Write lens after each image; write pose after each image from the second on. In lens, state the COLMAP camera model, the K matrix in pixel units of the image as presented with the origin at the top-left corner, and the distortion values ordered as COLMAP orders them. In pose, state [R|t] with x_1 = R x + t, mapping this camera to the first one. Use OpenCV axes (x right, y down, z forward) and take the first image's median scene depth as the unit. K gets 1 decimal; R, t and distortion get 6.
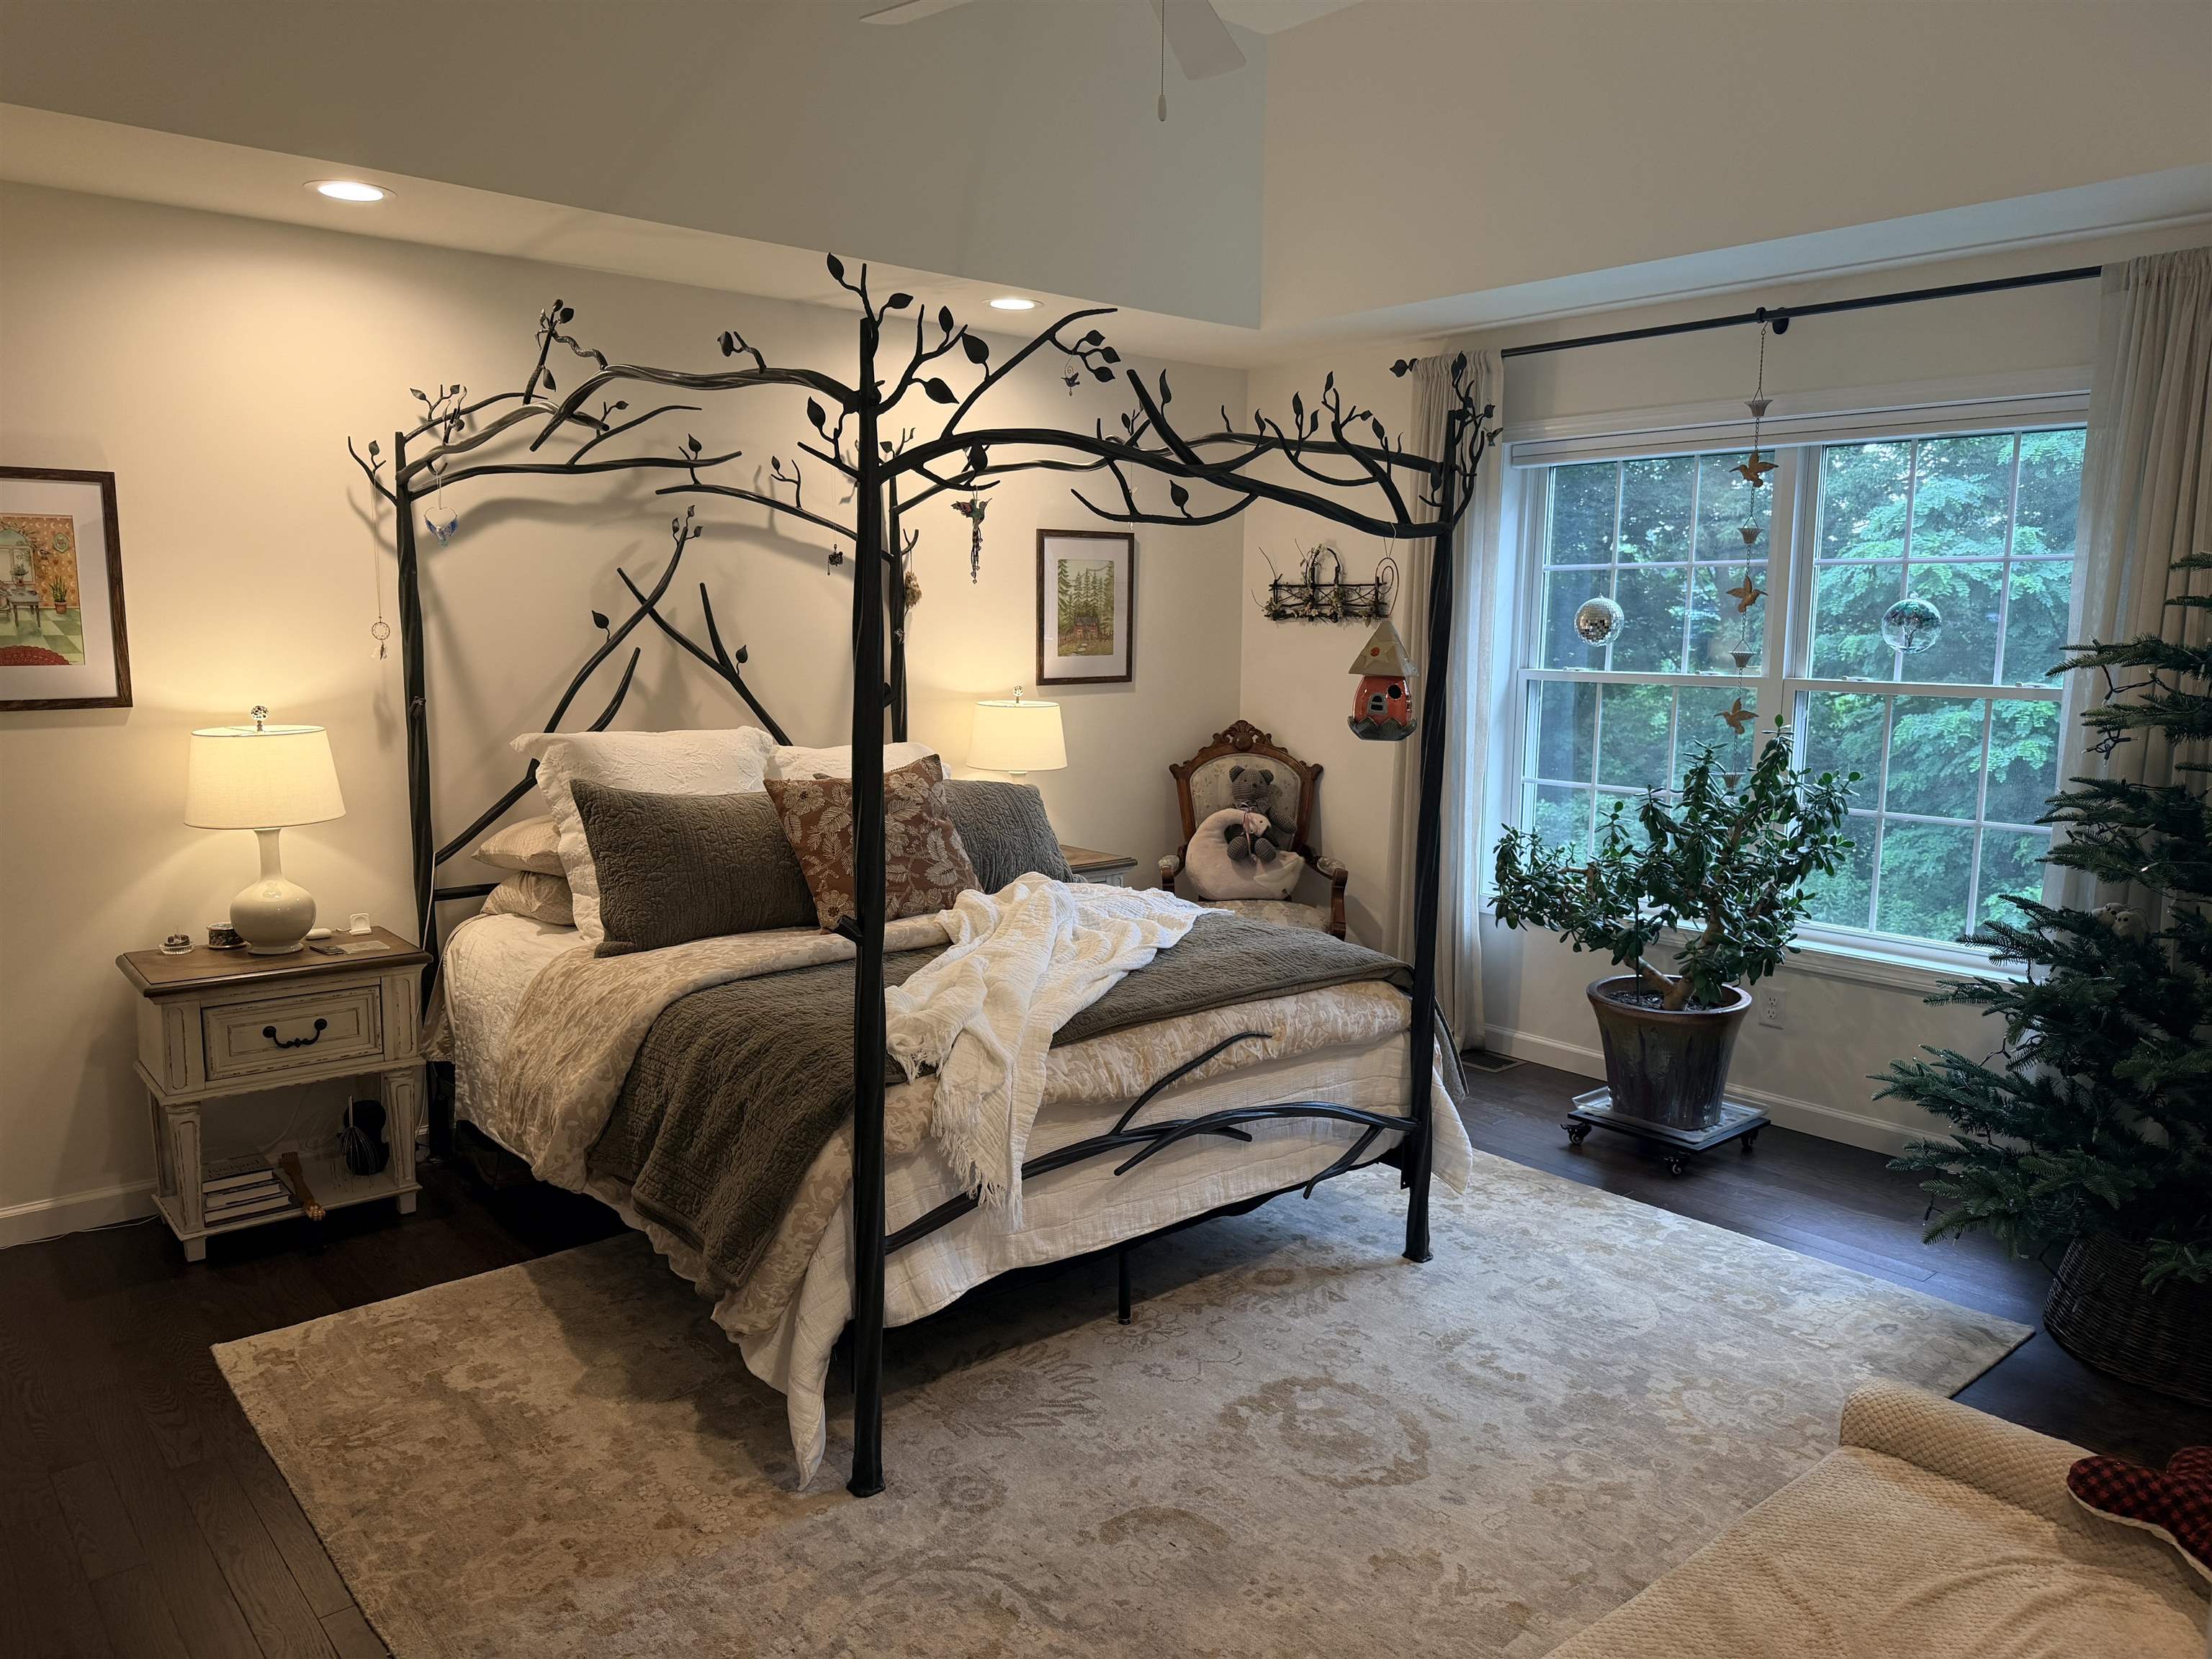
lens RADIAL K [[1559.3, 0, 1103.0], [0, 1559.3, 836.2], [0, 0, 1]] dist [0.099368, -0.002208]
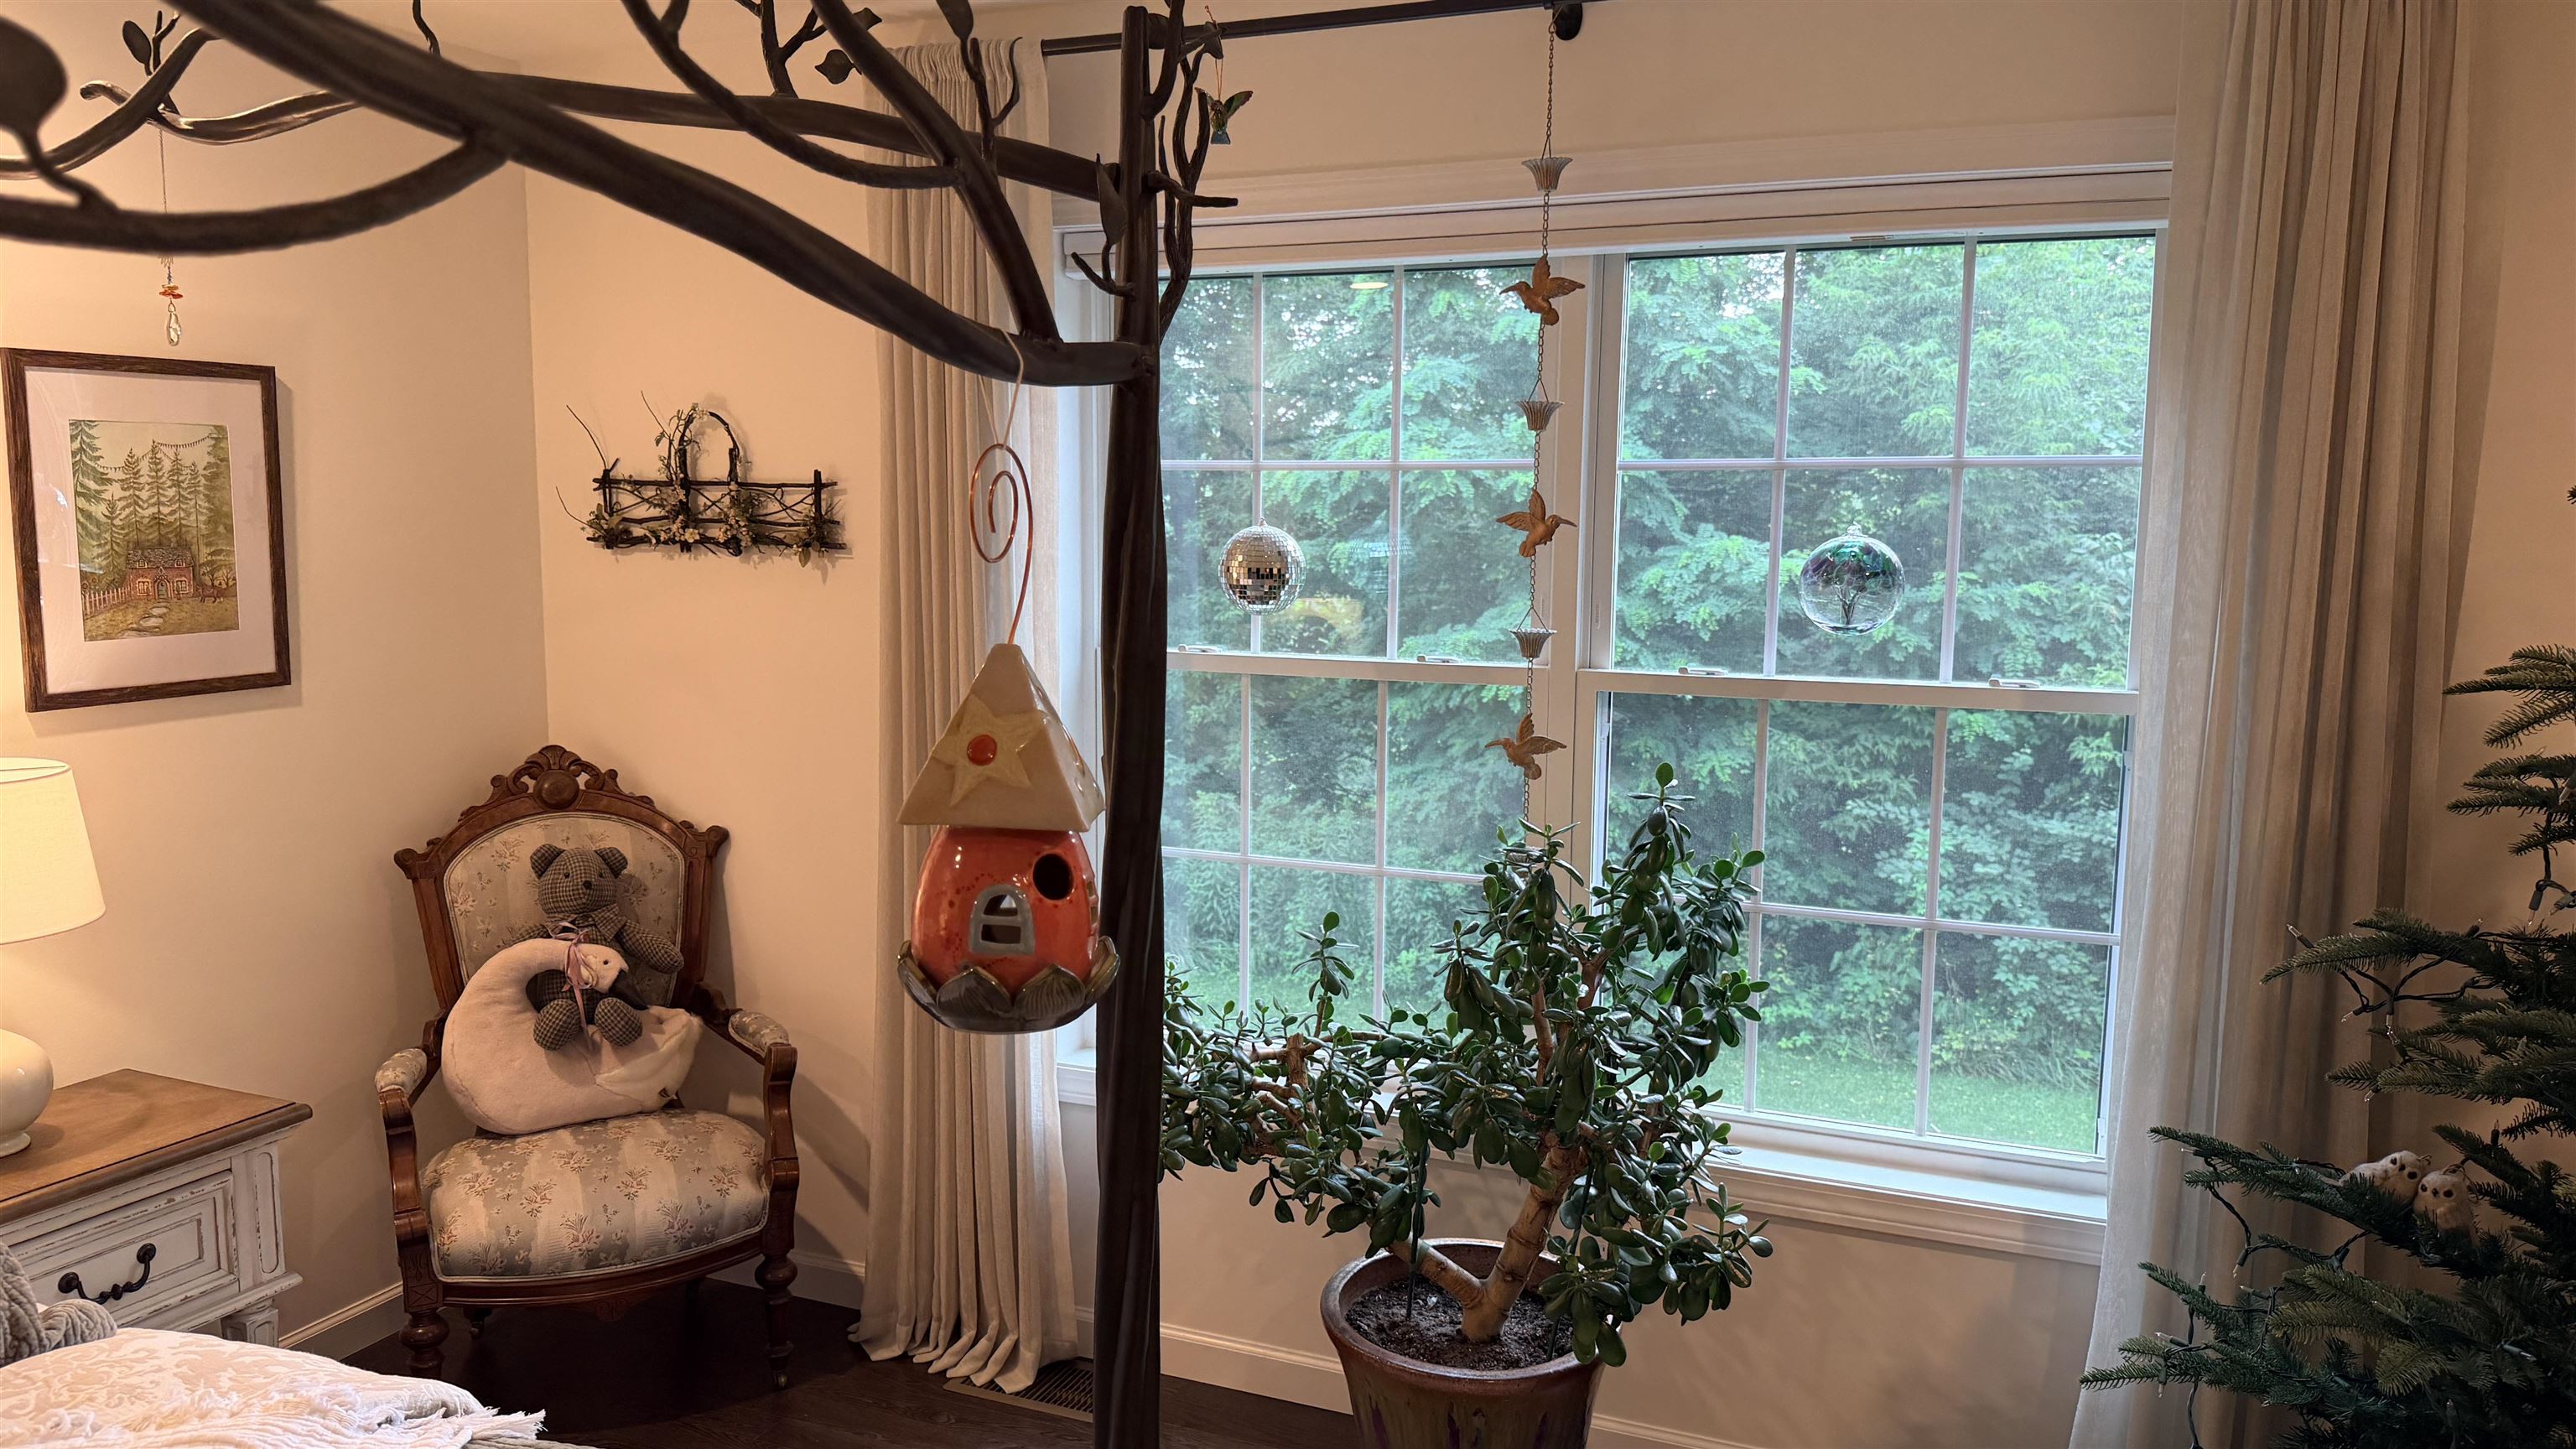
lens RADIAL K [[1828.4, 0, 1304.7], [0, 1828.4, 725.8], [0, 0, 1]] dist [0.029860, -0.024081]
pose [[0.891342, -0.053398, 0.450176, 0.040924], [0.060444, 0.998171, -0.001278, -0.069084], [-0.449285, 0.028350, 0.892939, 0.381568]]
